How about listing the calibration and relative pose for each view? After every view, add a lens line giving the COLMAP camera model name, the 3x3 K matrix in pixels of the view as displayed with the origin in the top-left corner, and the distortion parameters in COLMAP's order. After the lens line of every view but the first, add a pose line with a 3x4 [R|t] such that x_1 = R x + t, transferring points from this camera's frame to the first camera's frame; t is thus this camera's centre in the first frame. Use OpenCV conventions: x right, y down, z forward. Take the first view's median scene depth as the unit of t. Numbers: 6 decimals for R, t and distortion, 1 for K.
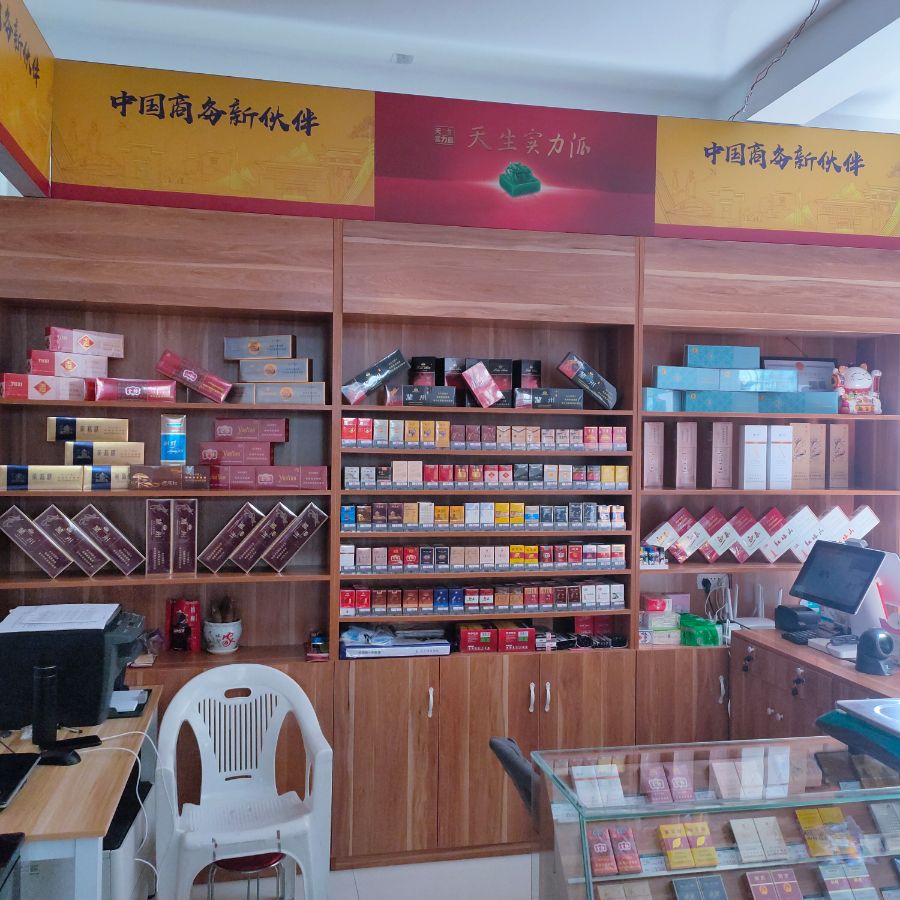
lens RADIAL K [[897.8, 0, 450.0], [0, 897.8, 450.0], [0, 0, 1]] dist [0.053159, -0.006163]
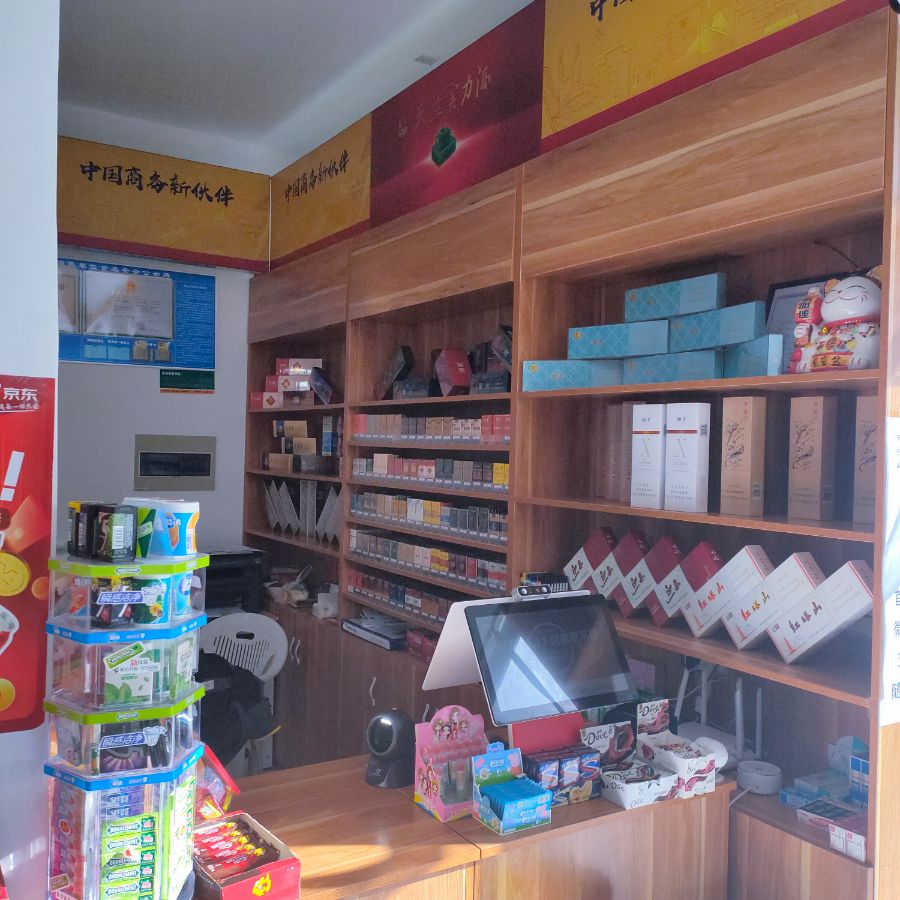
lens RADIAL K [[897.8, 0, 450.0], [0, 897.8, 450.0], [0, 0, 1]] dist [0.053159, -0.006163]
pose [[0.343183, 0.001661, -0.939267, 0.939764], [-0.028626, 0.999552, -0.008691, 0.014252], [0.938832, 0.029870, 0.343077, 0.710447]]
